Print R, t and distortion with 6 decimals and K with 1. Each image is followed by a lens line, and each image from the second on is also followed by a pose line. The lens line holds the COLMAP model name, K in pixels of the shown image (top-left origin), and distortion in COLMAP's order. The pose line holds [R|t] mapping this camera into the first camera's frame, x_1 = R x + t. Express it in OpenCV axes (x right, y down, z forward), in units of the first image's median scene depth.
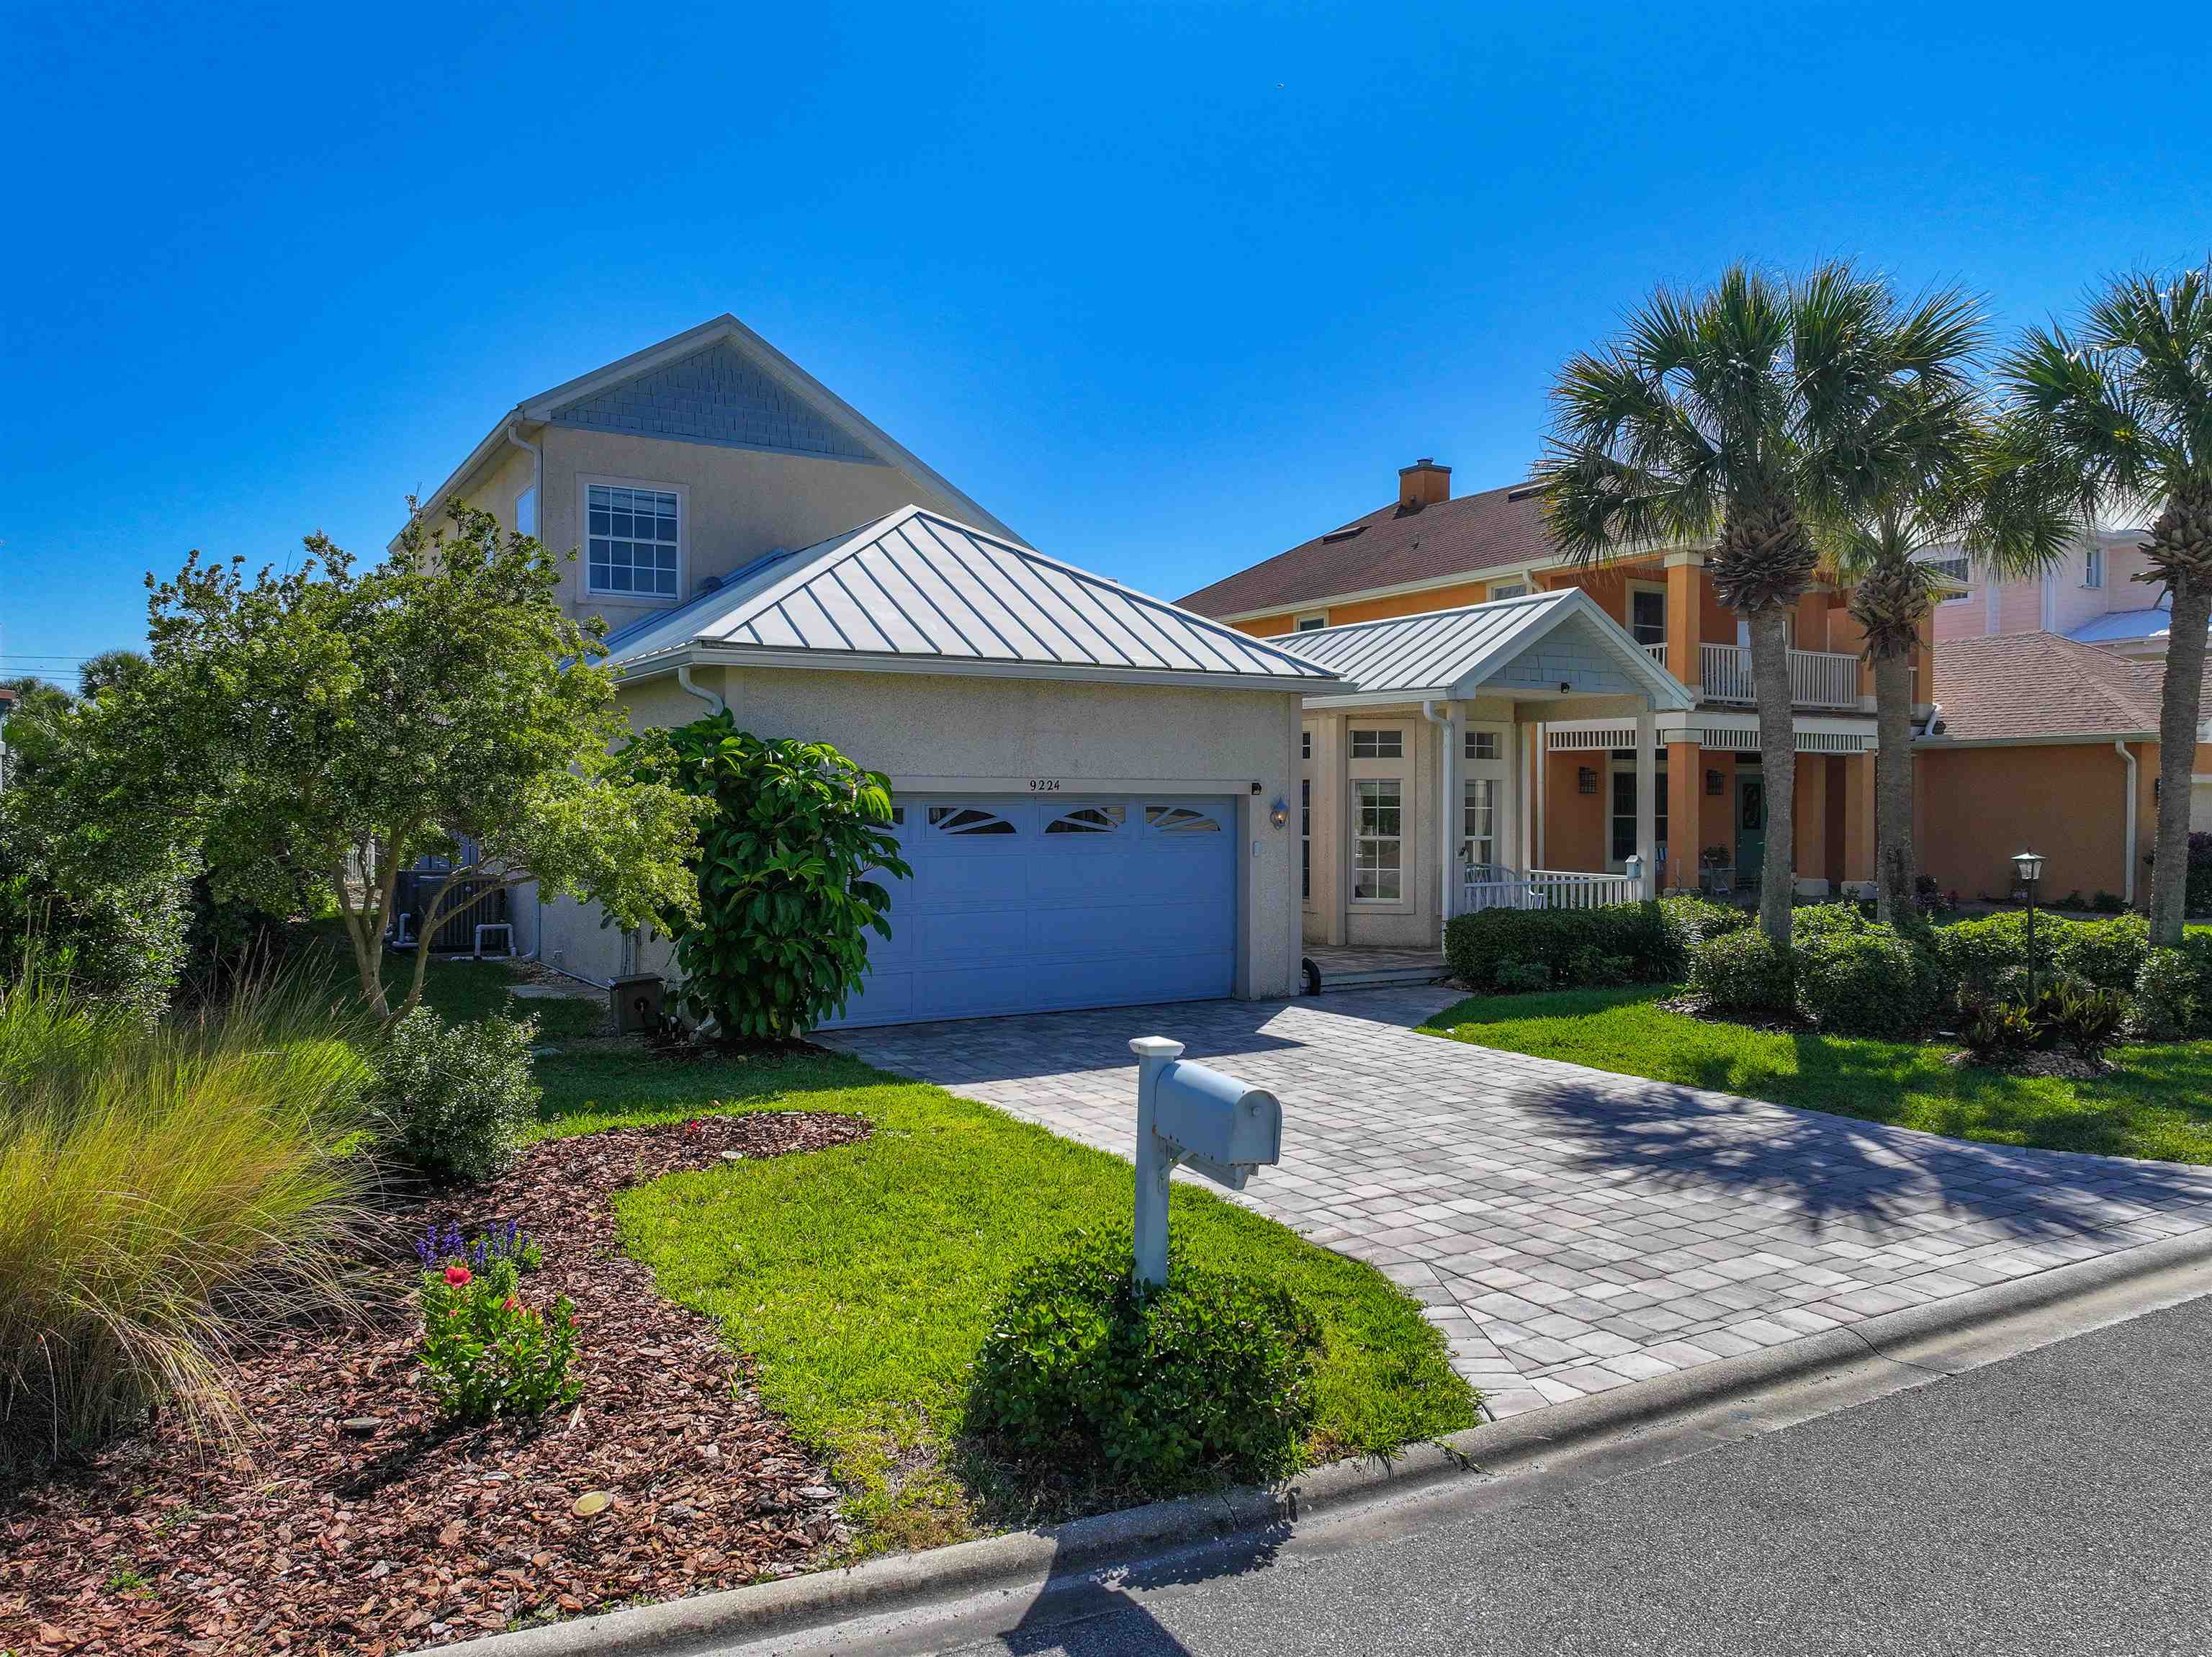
lens RADIAL K [[1564.3, 0, 1106.0], [0, 1564.3, 828.5], [0, 0, 1]] dist [0.000242, 0.008353]
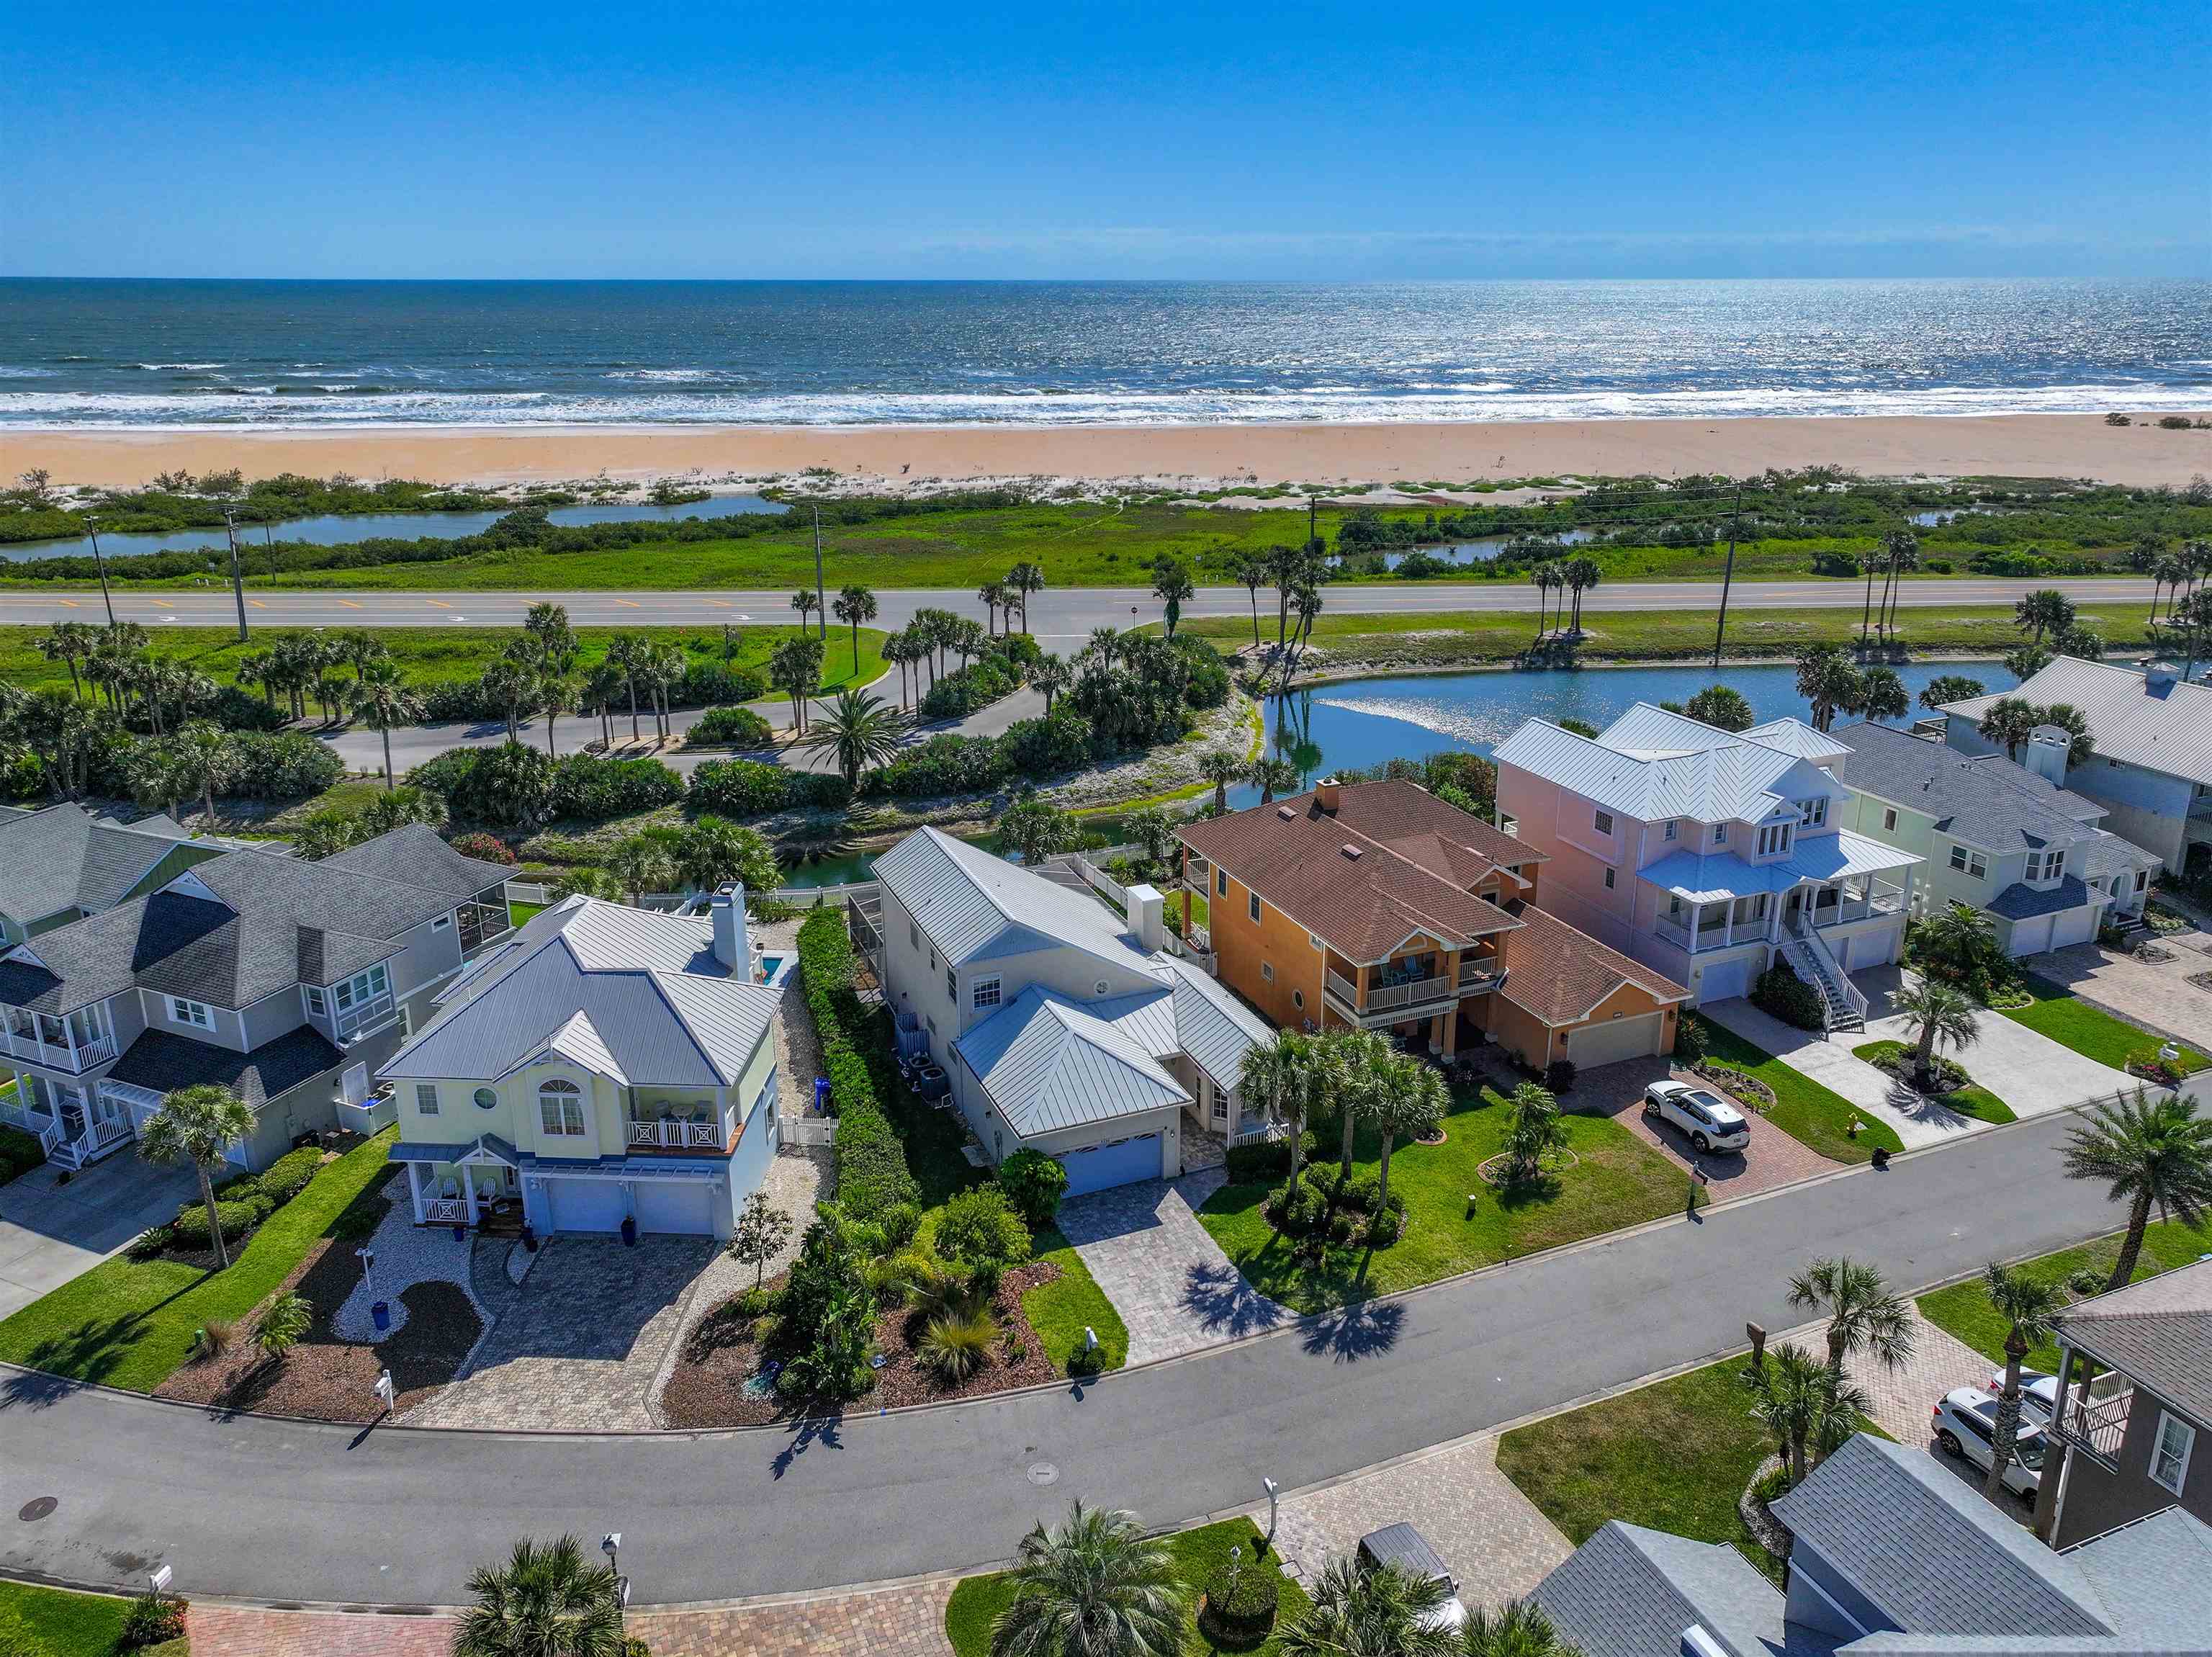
lens RADIAL K [[1579.5, 0, 1076.7], [0, 1579.5, 727.4], [0, 0, 1]] dist [0.006669, -0.000300]
pose [[0.987758, 0.038440, -0.151181, 0.497455], [0.001841, 0.966223, 0.257701, -2.287347], [0.155981, -0.254825, 0.954324, -2.814681]]
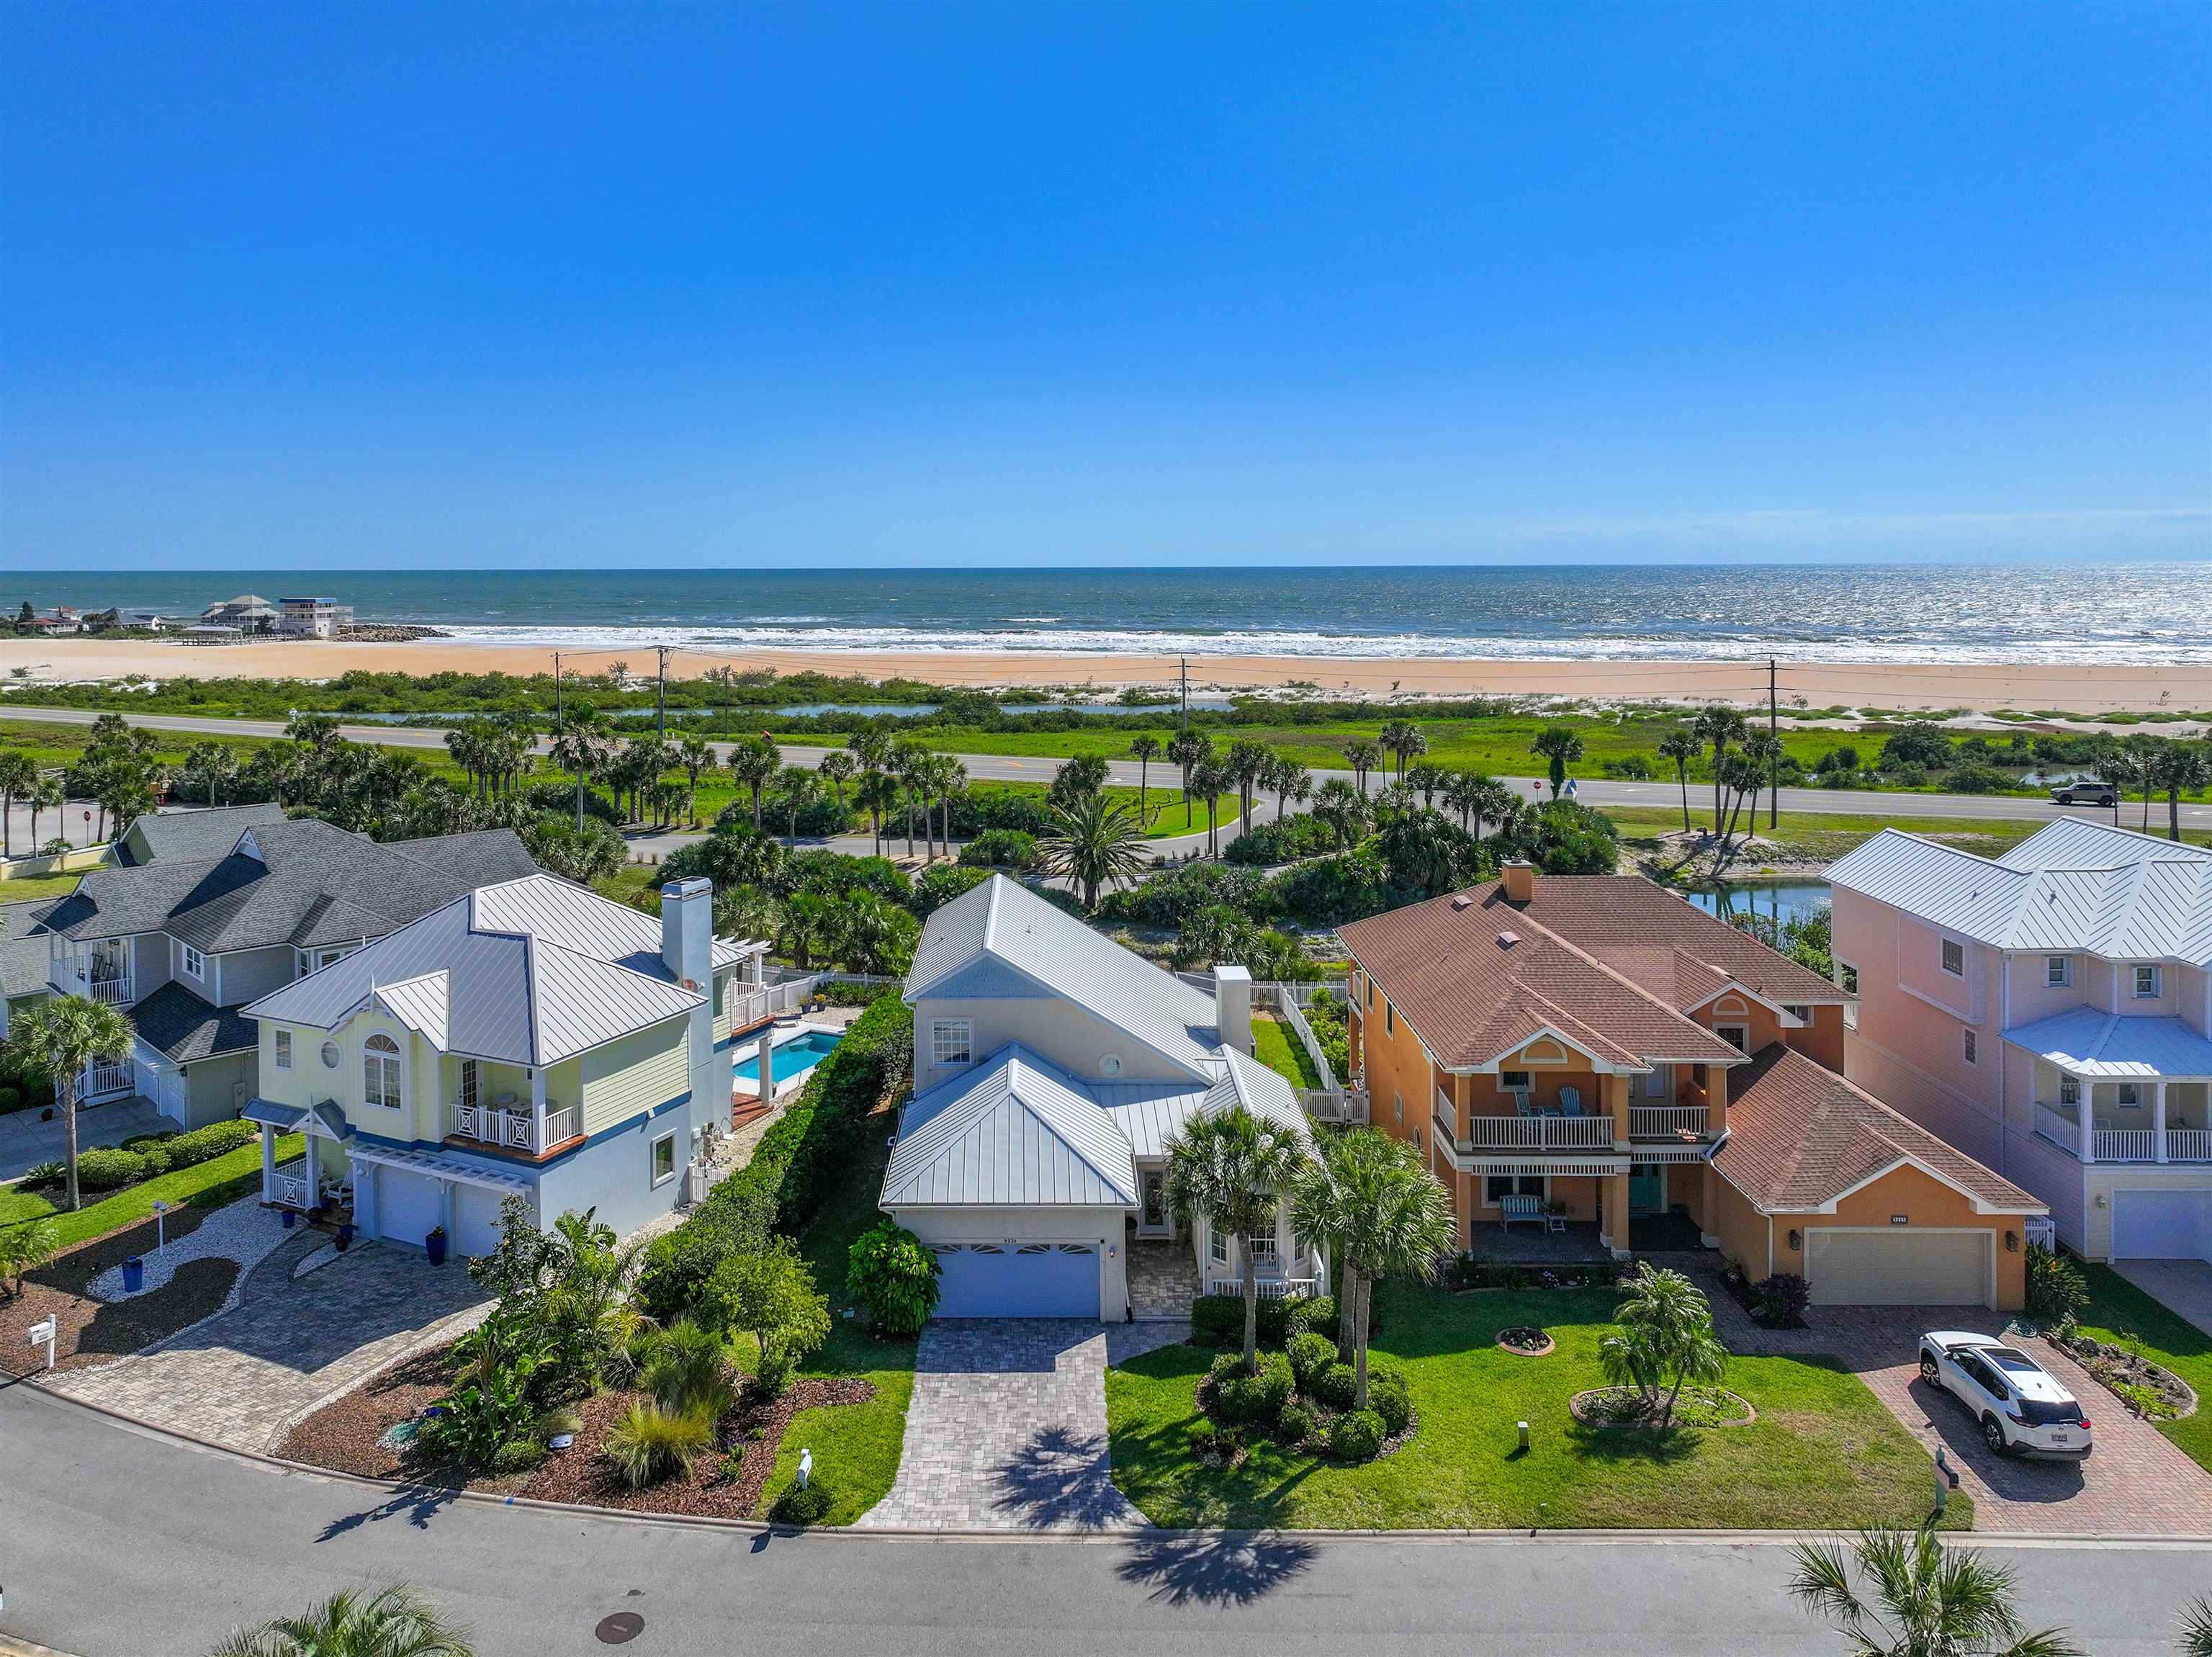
lens RADIAL K [[1618.2, 0, 1011.7], [0, 1618.2, 592.4], [0, 0, 1]] dist [0.006208, -0.003246]
pose [[0.845052, 0.003317, -0.534673, 1.709572], [-0.001931, 0.999993, 0.003152, -1.355929], [0.534680, -0.001631, 0.845053, -1.653075]]
